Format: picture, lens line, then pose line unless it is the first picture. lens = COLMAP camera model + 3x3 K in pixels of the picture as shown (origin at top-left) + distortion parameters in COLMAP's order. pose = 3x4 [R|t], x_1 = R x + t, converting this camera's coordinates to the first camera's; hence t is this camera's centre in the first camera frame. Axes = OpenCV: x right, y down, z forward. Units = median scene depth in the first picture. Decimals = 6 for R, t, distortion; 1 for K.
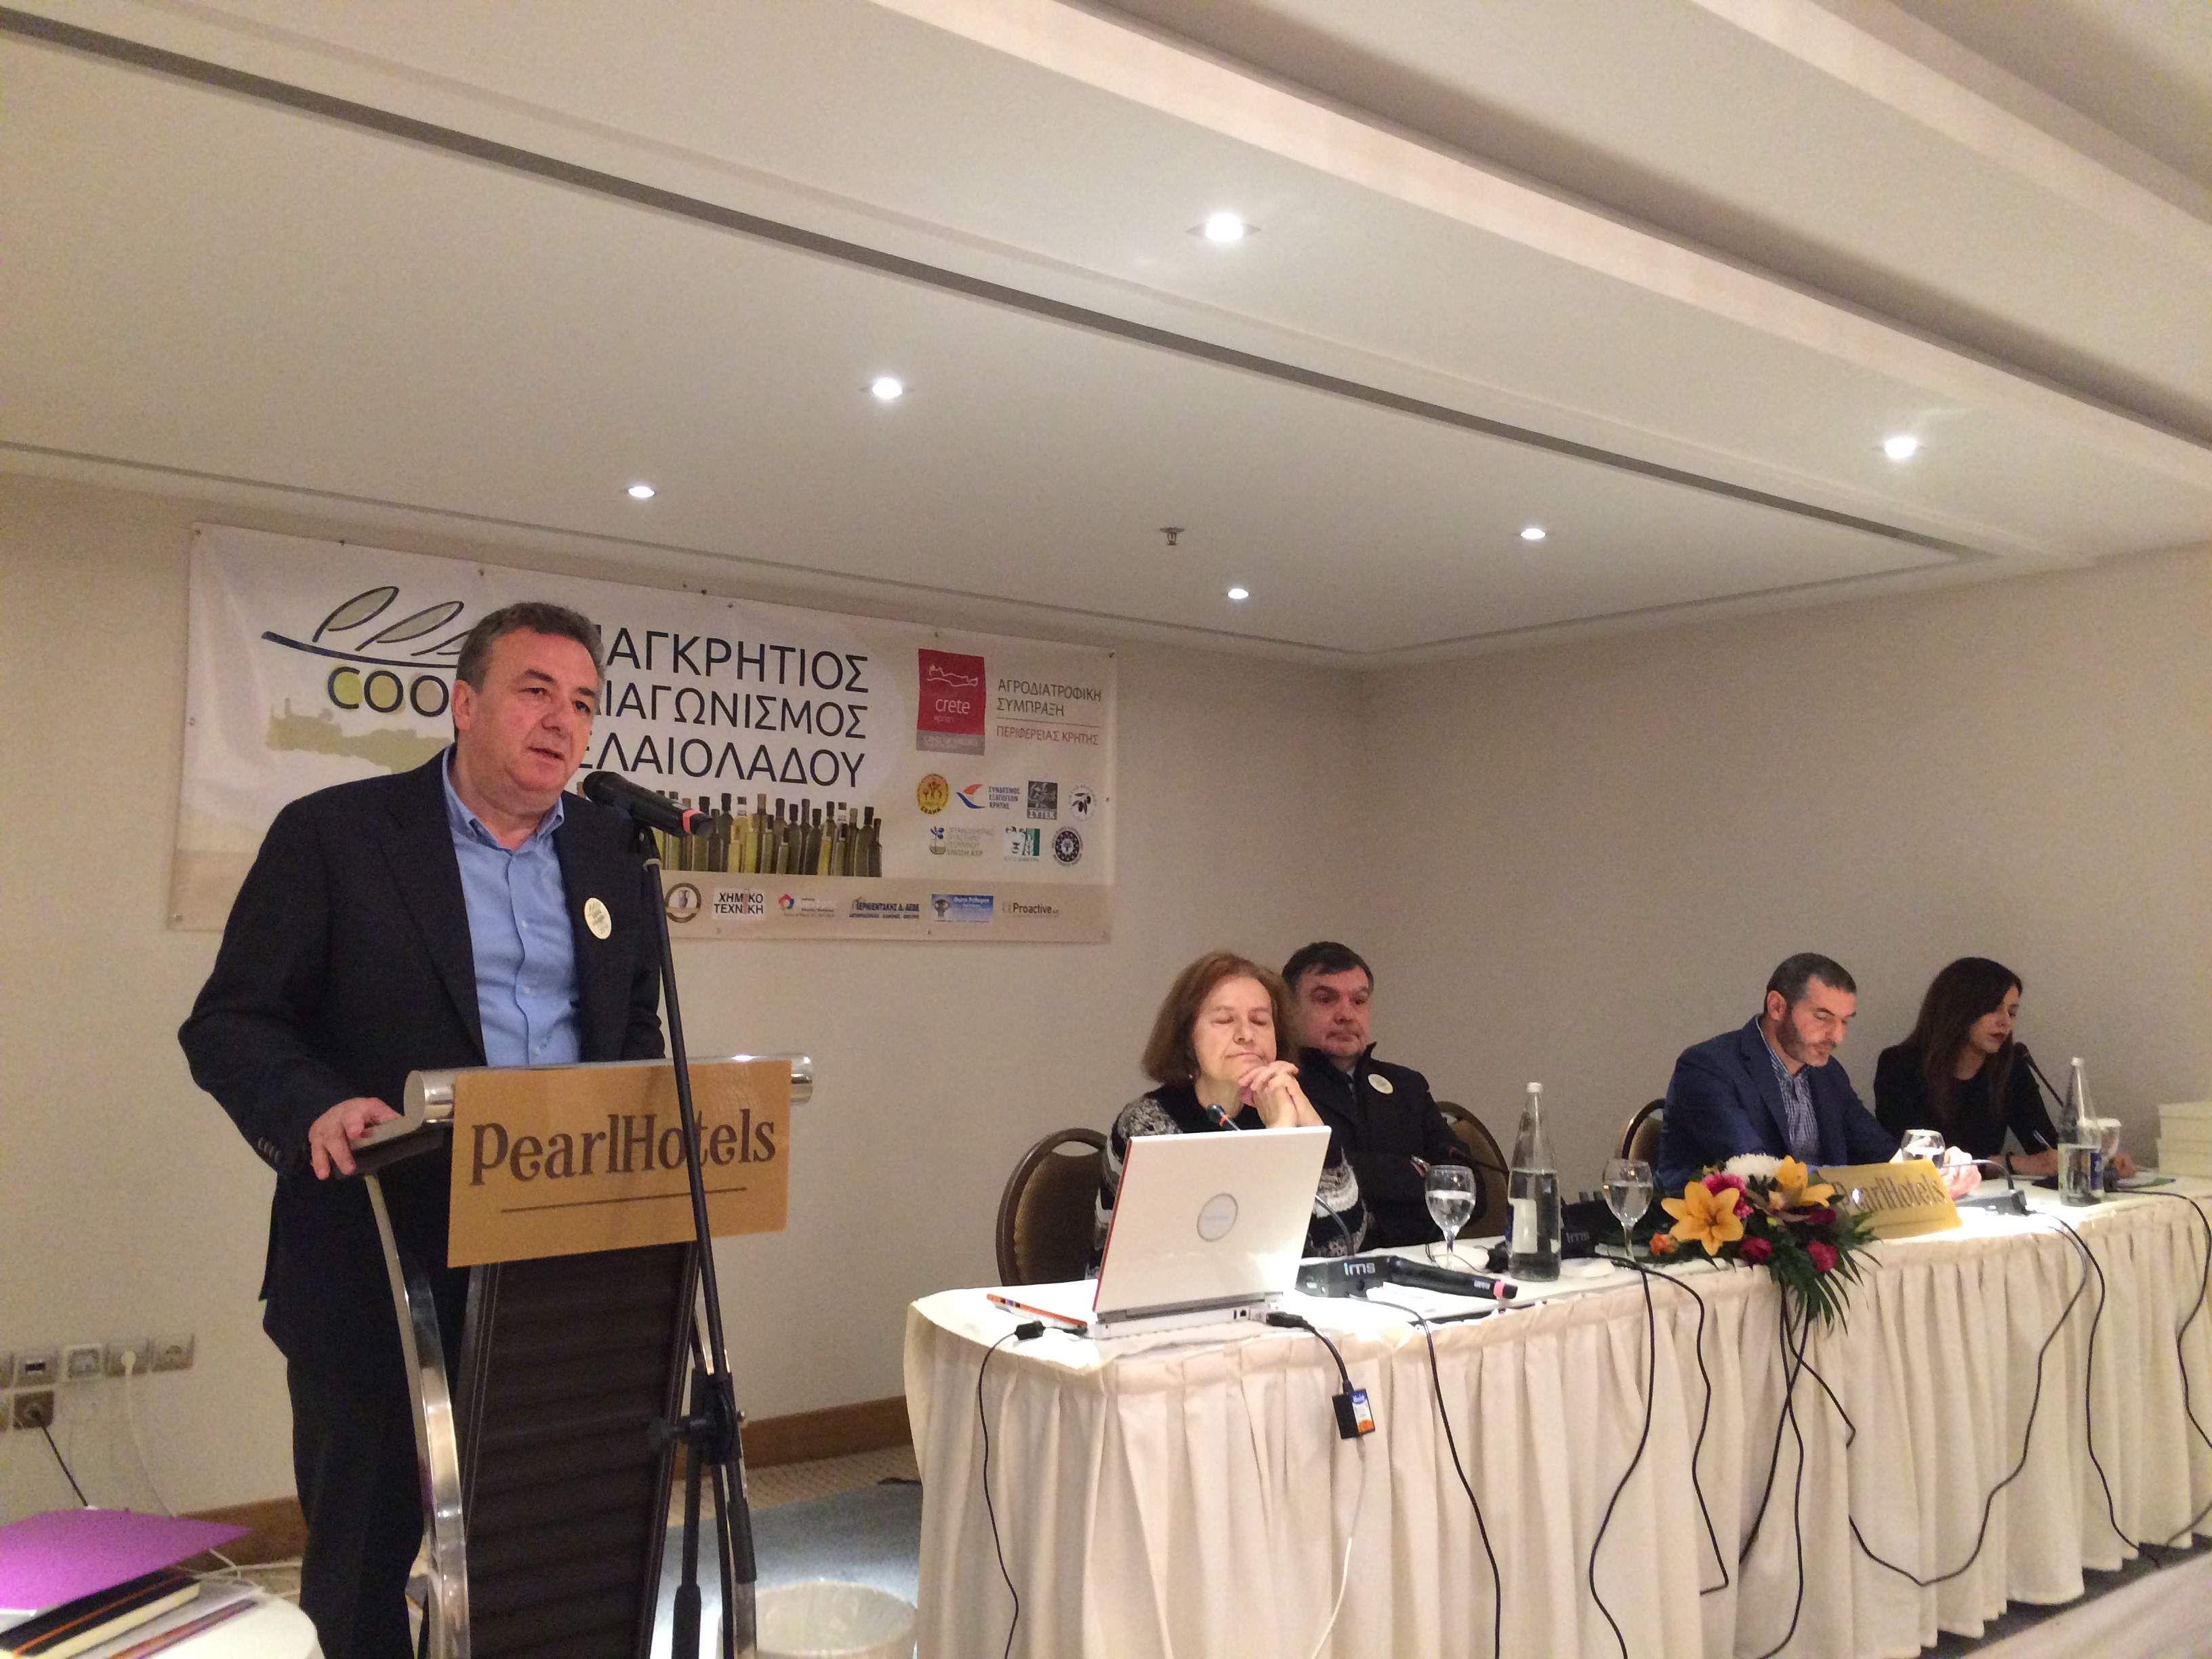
lens RADIAL K [[1882.2, 0, 1106.0], [0, 1882.2, 829.5], [0, 0, 1]] dist [0.088398, -0.124678]
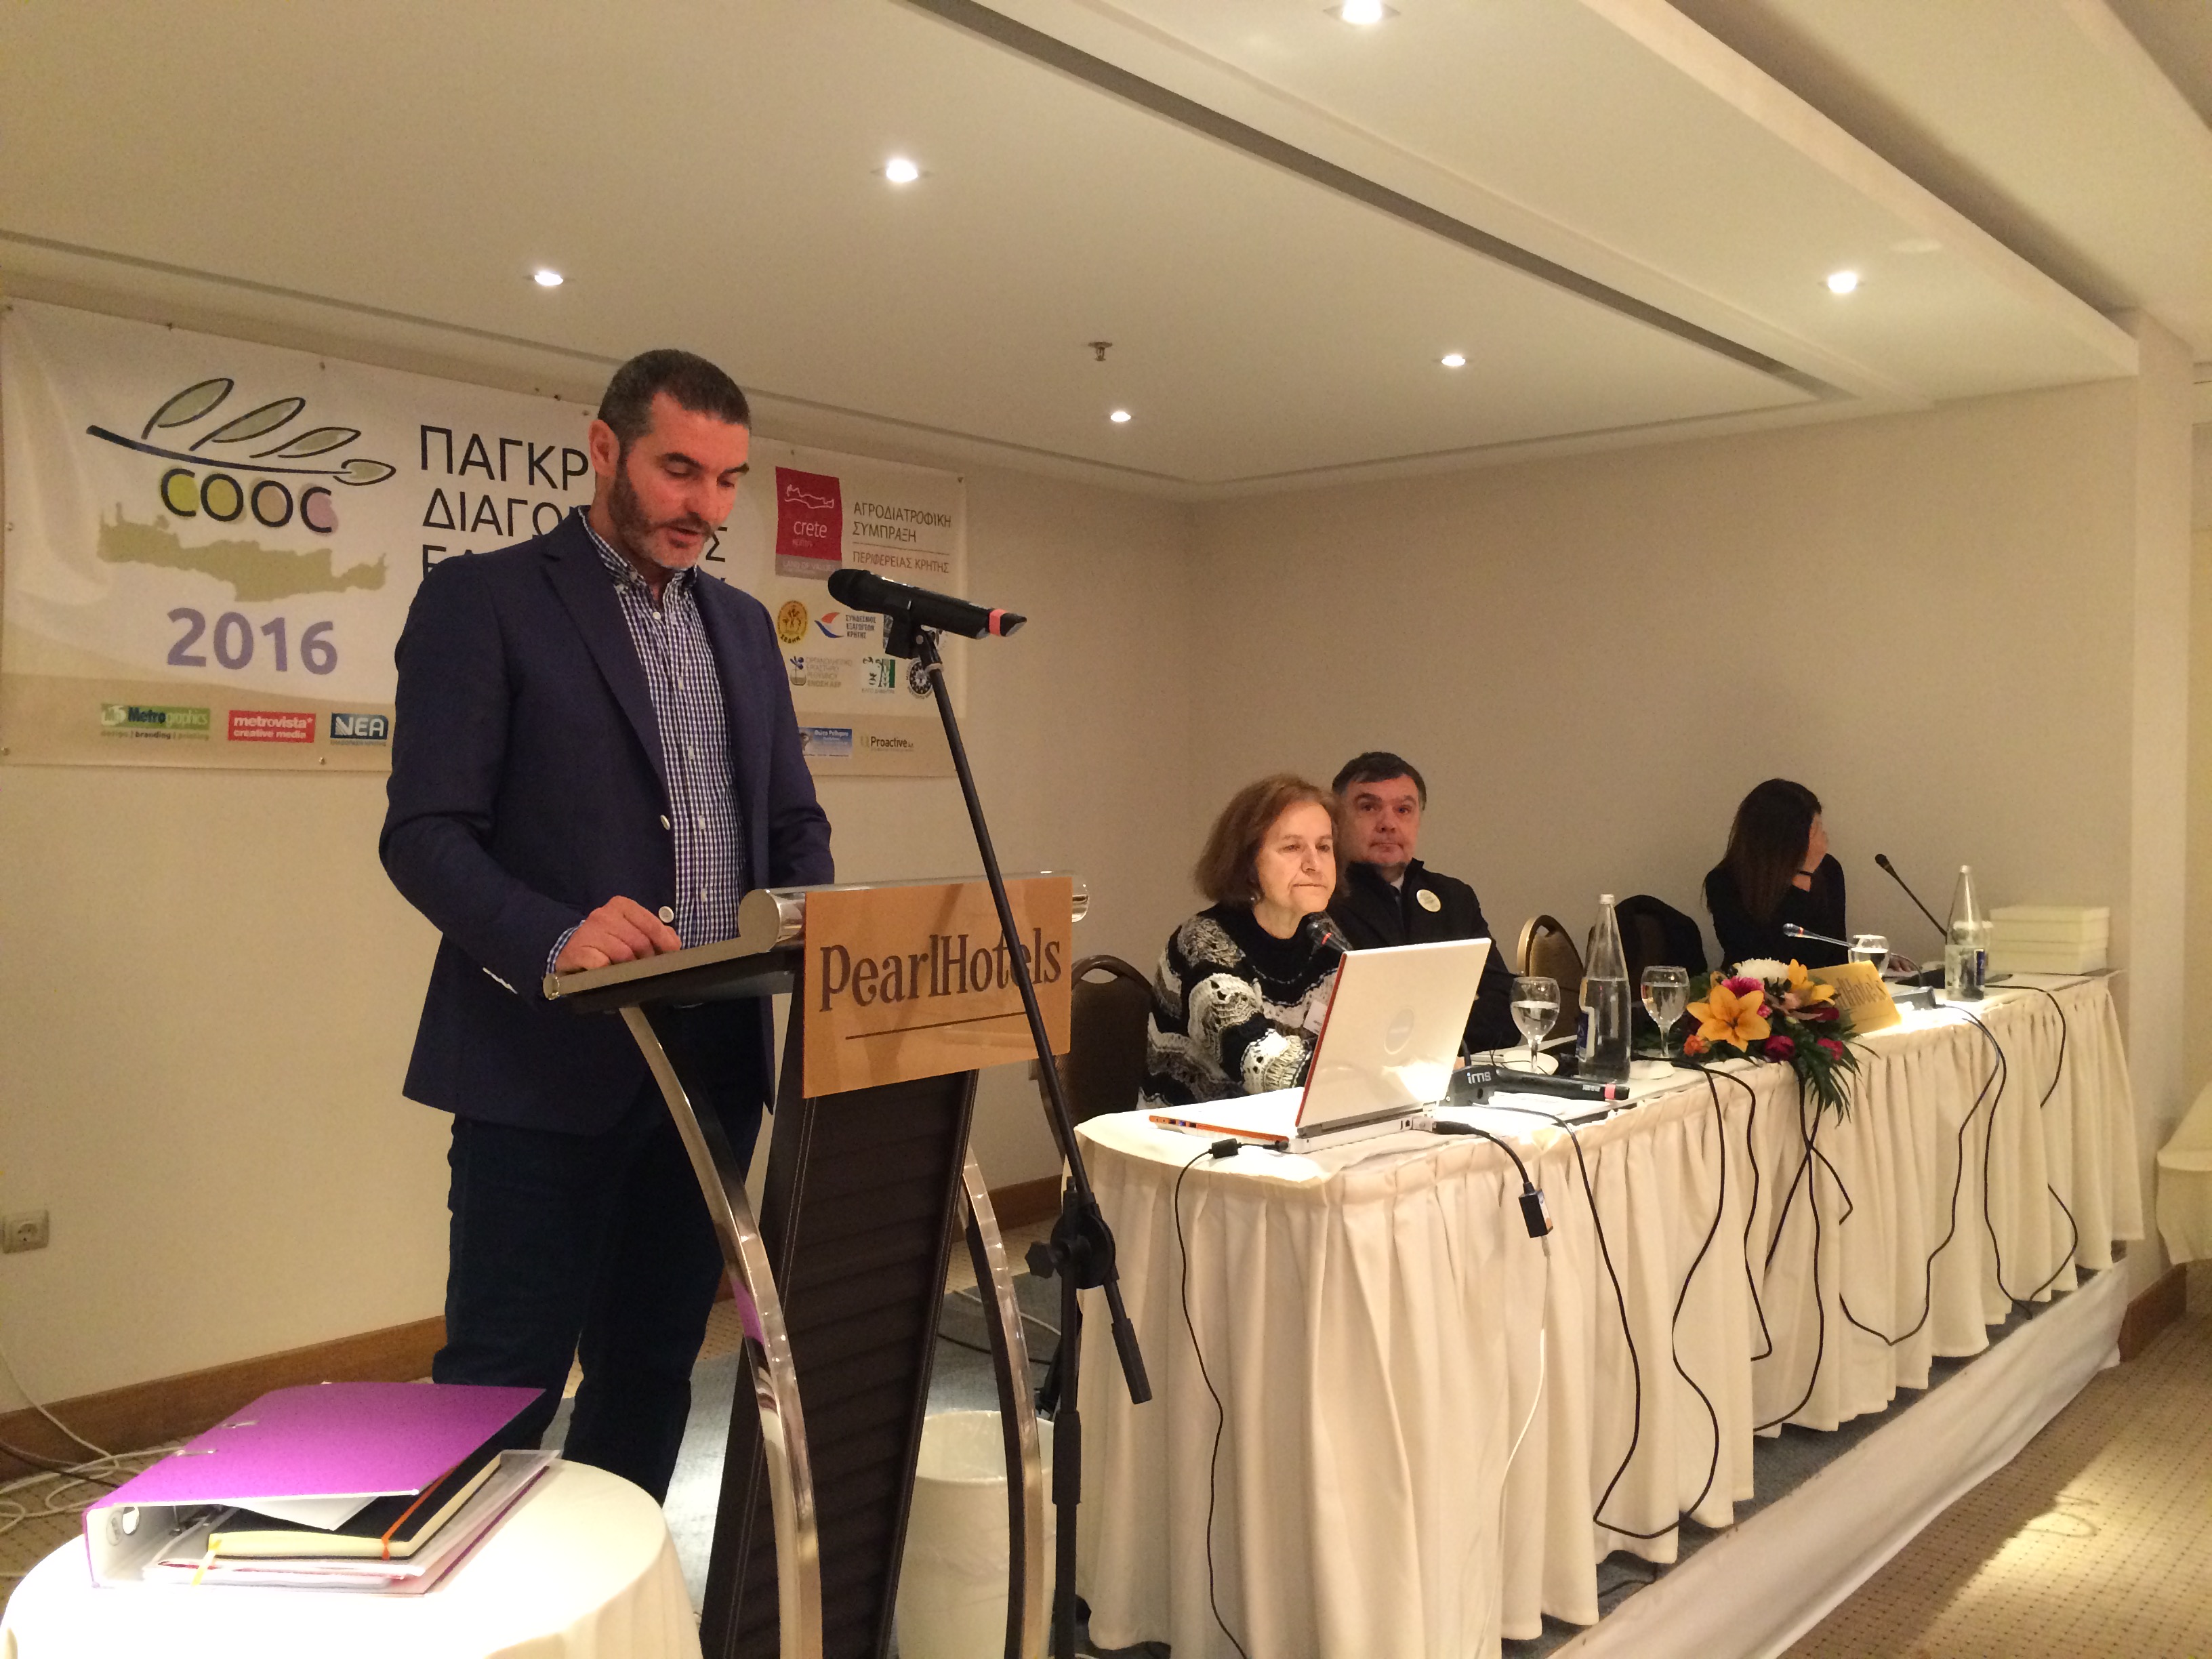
lens RADIAL K [[1882.2, 0, 1106.0], [0, 1882.2, 829.5], [0, 0, 1]] dist [0.088398, -0.124678]
pose [[0.981303, -0.015024, 0.191881, -0.217855], [-0.000793, 0.996625, 0.082088, 0.013205], [-0.192466, -0.080705, 0.977979, 0.045284]]
